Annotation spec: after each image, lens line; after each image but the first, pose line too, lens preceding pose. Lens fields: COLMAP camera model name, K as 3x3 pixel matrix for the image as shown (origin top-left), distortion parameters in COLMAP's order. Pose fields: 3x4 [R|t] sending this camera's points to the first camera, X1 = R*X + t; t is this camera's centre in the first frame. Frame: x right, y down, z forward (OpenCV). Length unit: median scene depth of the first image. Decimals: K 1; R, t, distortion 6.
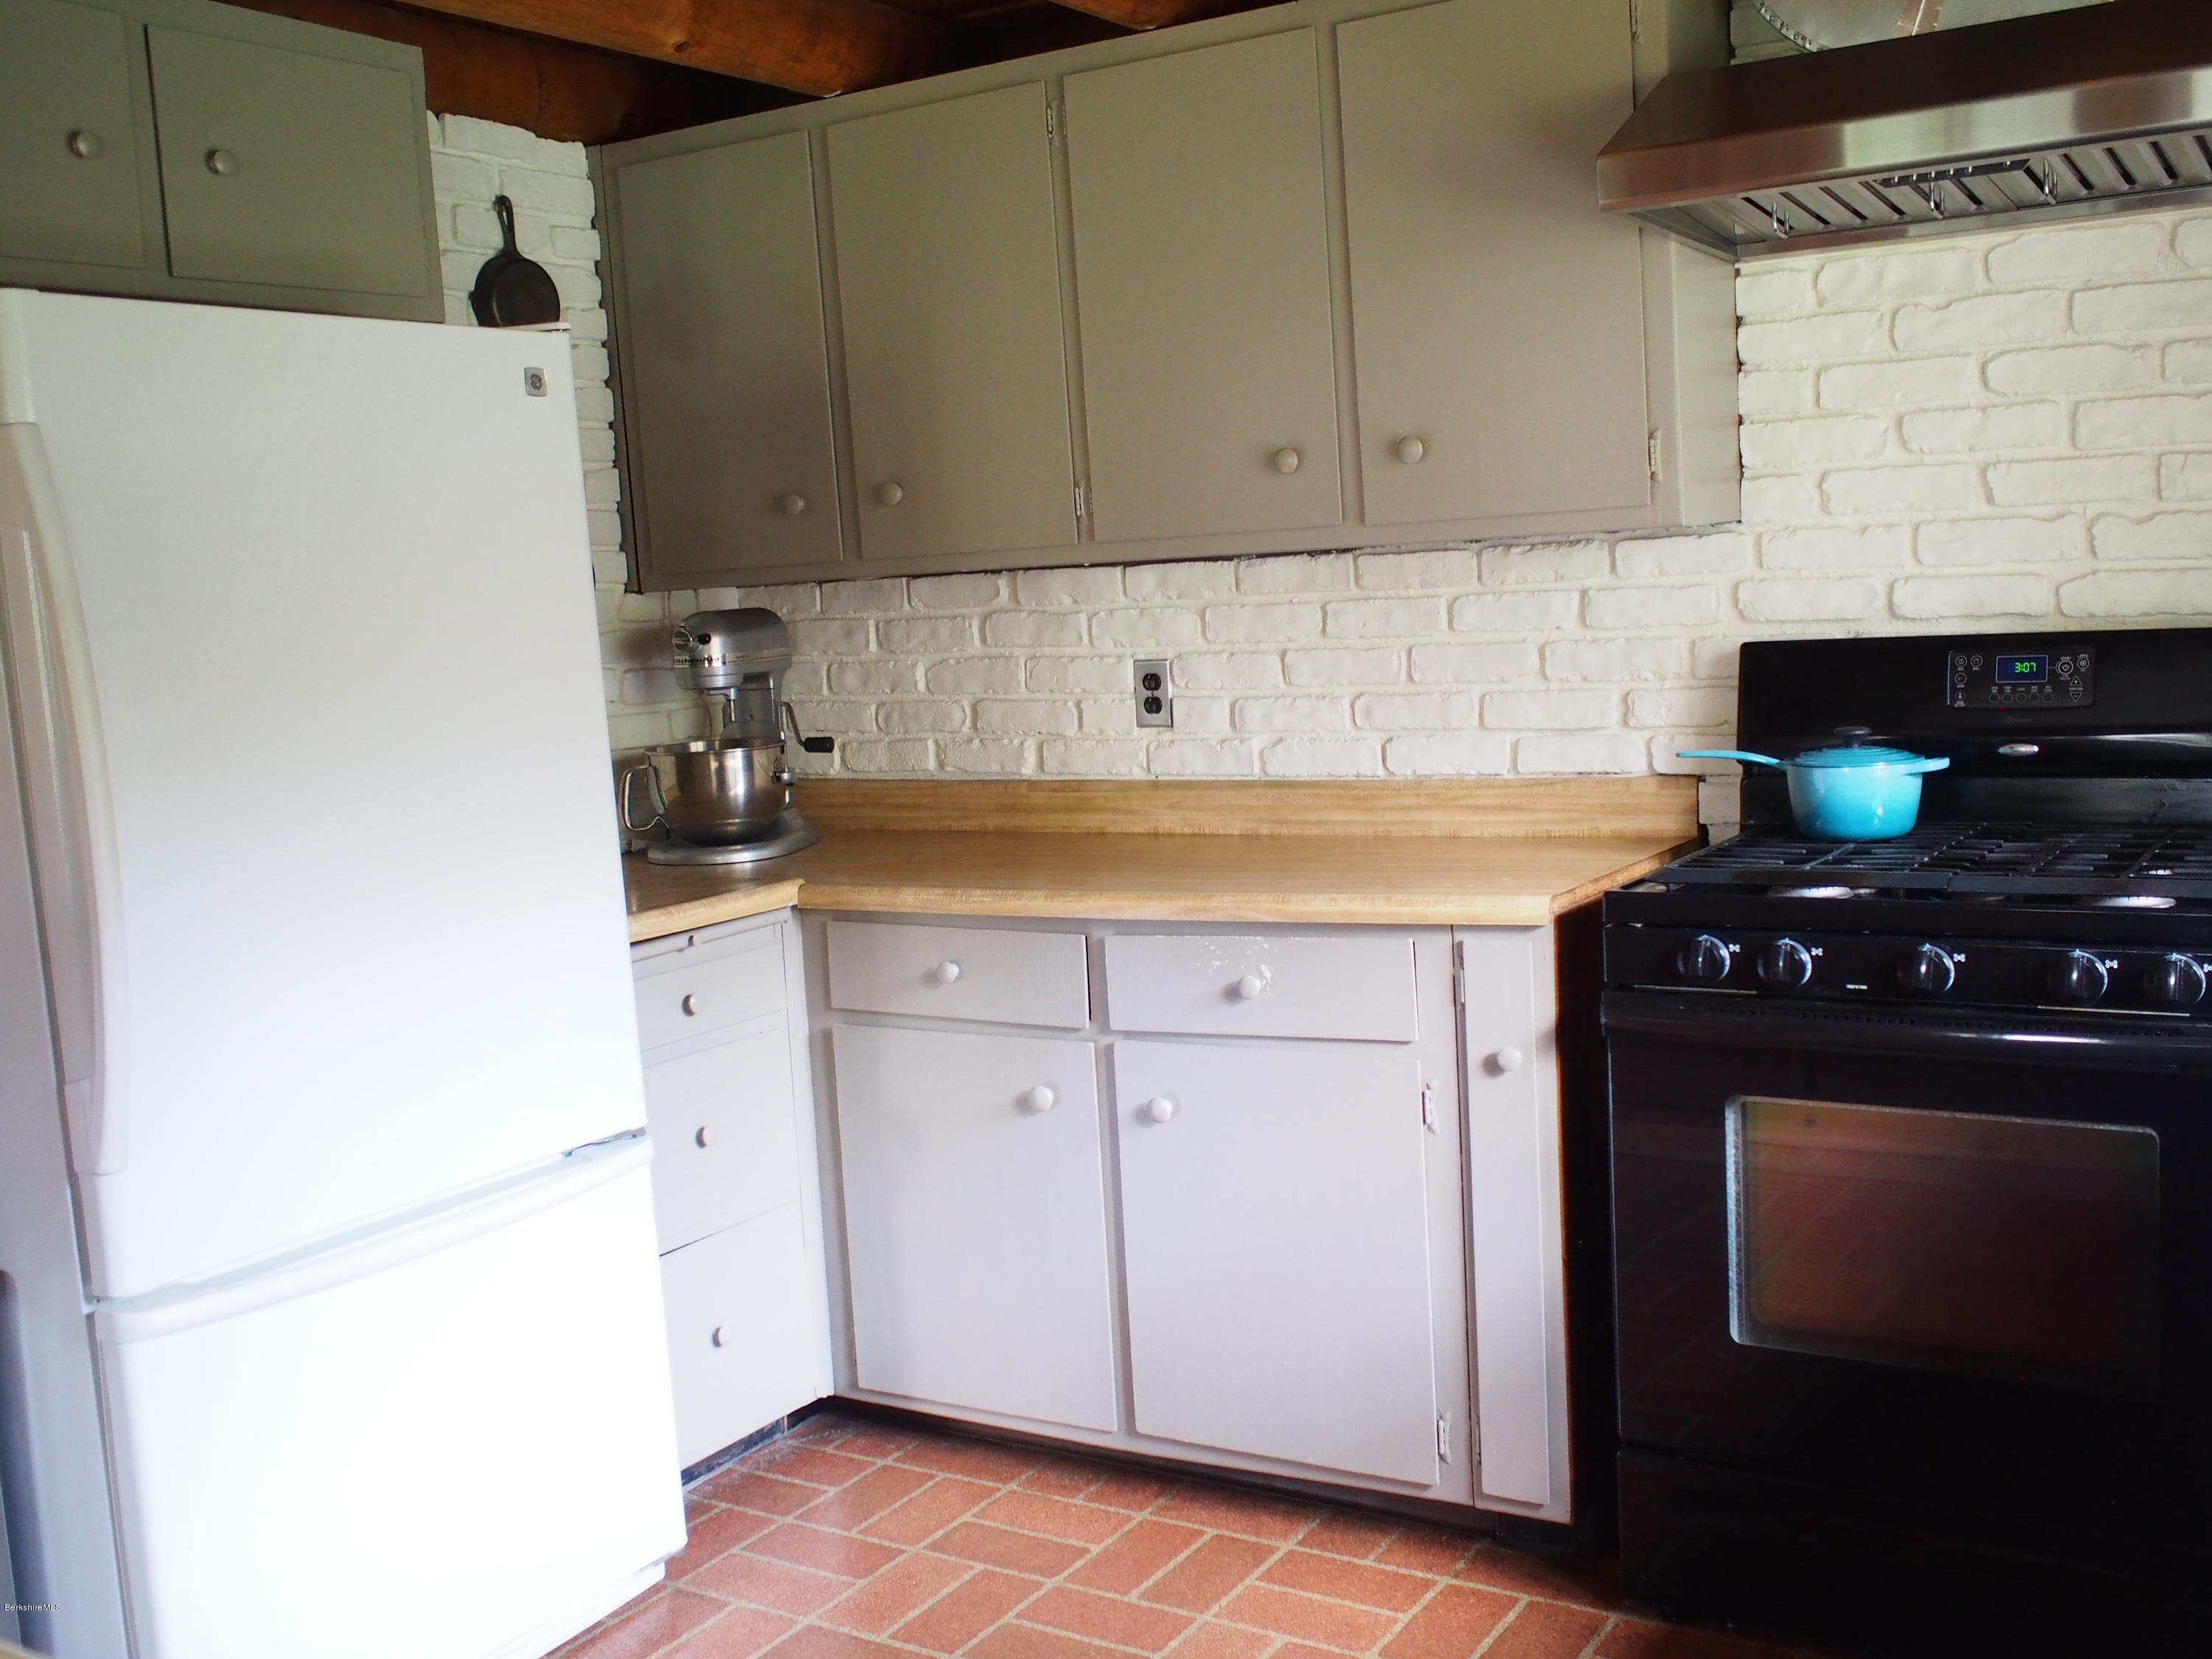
lens RADIAL K [[2242.6, 0, 1120.5], [0, 2242.6, 828.7], [0, 0, 1]] dist [-0.001848, 0.000000]
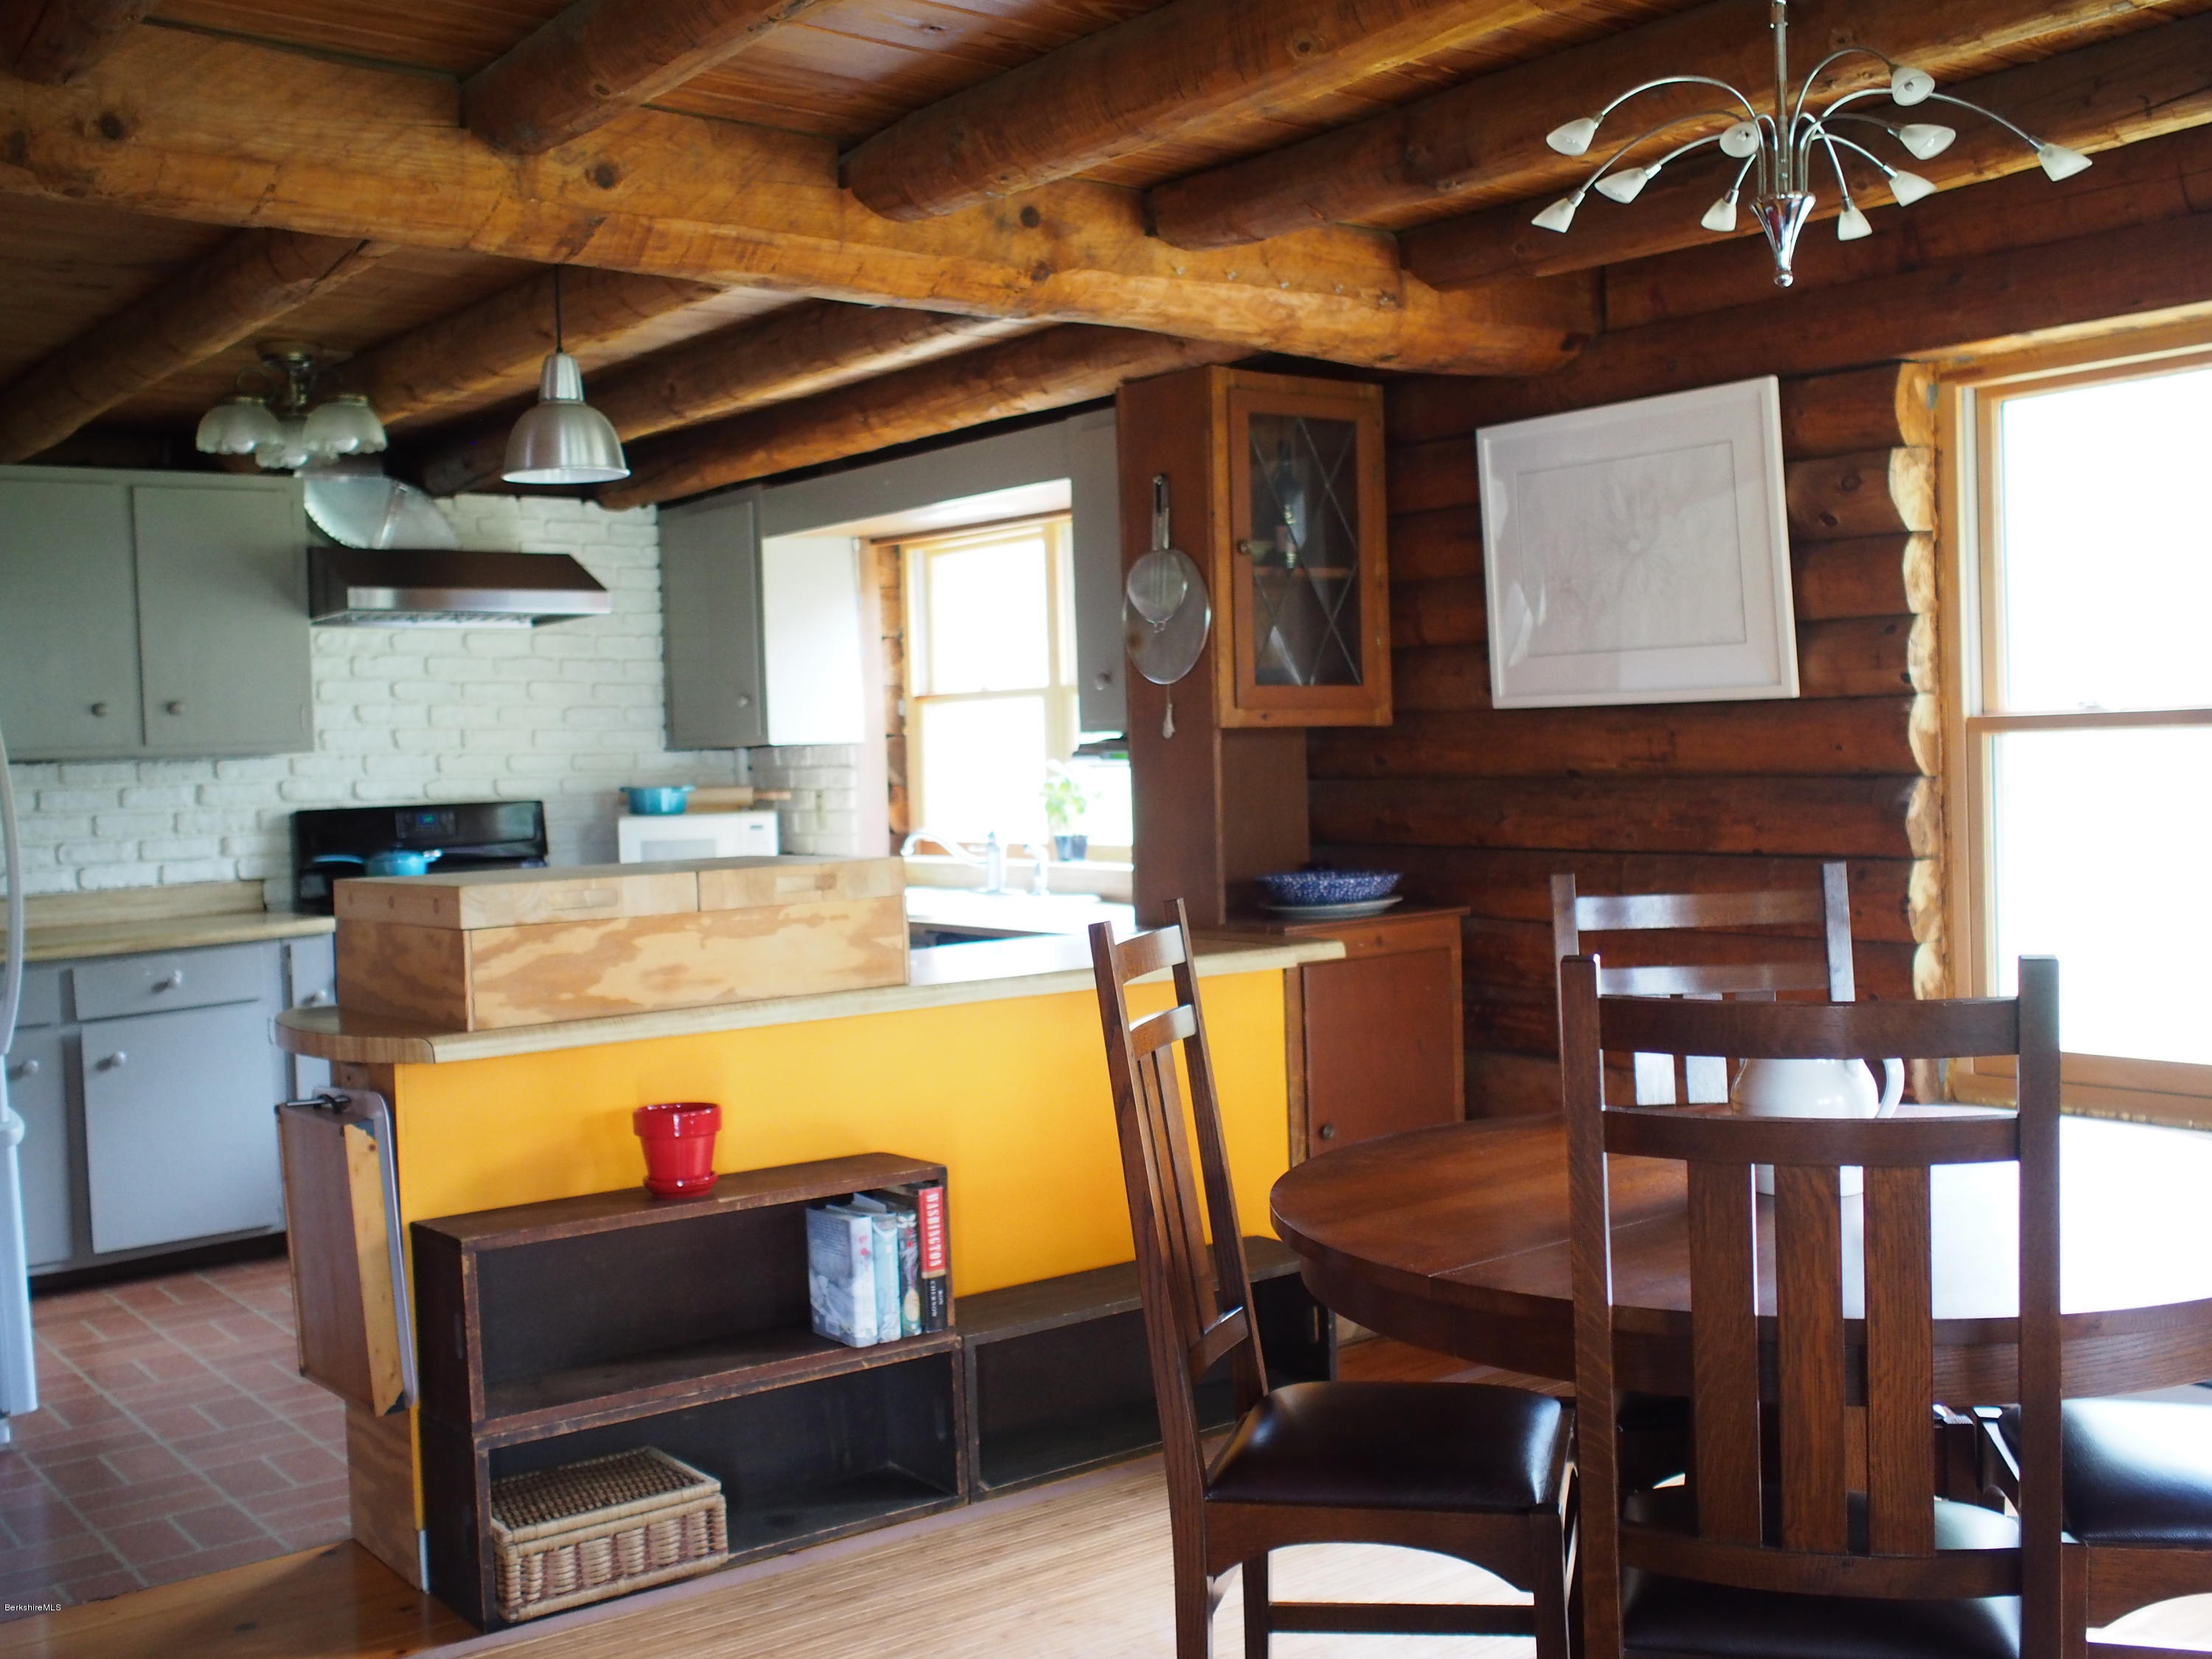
lens RADIAL K [[2242.6, 0, 1116.7], [0, 2242.6, 837.2], [0, 0, 1]] dist [-0.001848, 0.000000]
pose [[0.350313, 0.001339, 0.936632, -1.385379], [0.115393, 0.992319, -0.044577, 0.120083], [-0.929497, 0.123696, 0.347467, -0.408988]]
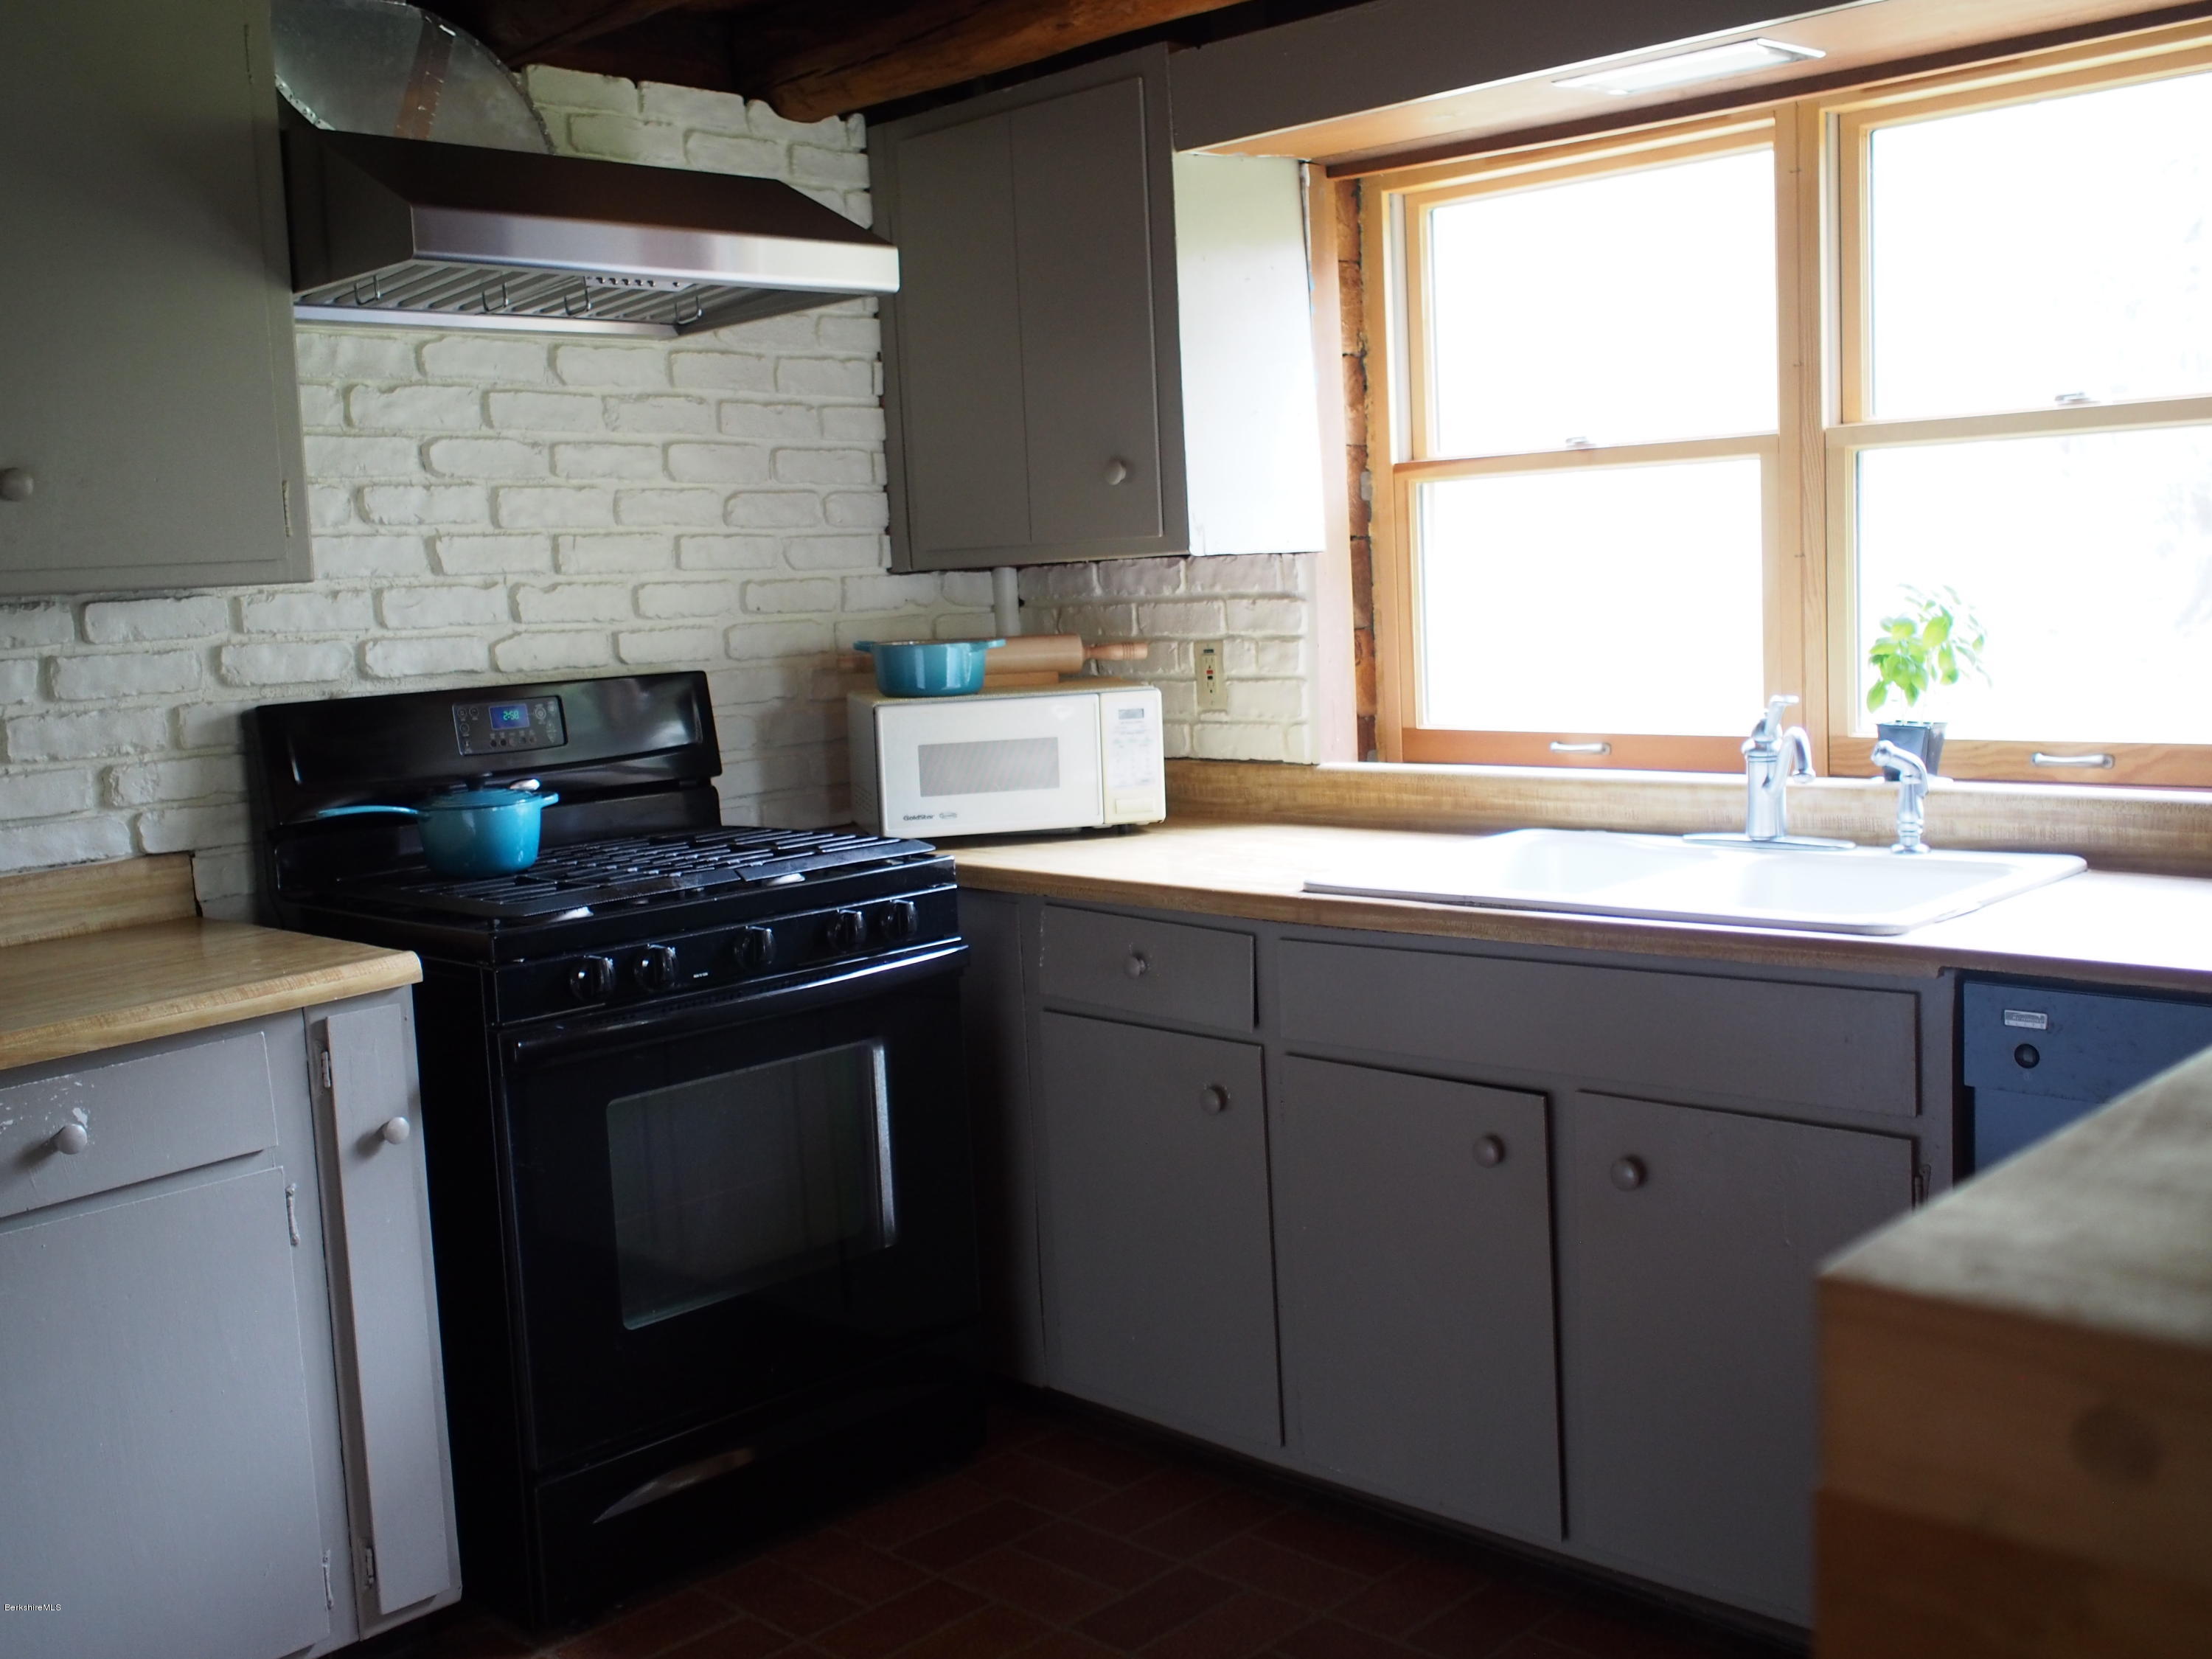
lens RADIAL K [[2242.6, 0, 1105.5], [0, 2242.6, 820.4], [0, 0, 1]] dist [-0.001848, 0.000000]
pose [[0.218392, -0.070115, 0.973339, -0.600925], [0.140969, 0.989221, 0.039629, -0.020225], [-0.965626, 0.128556, 0.225922, 0.427464]]
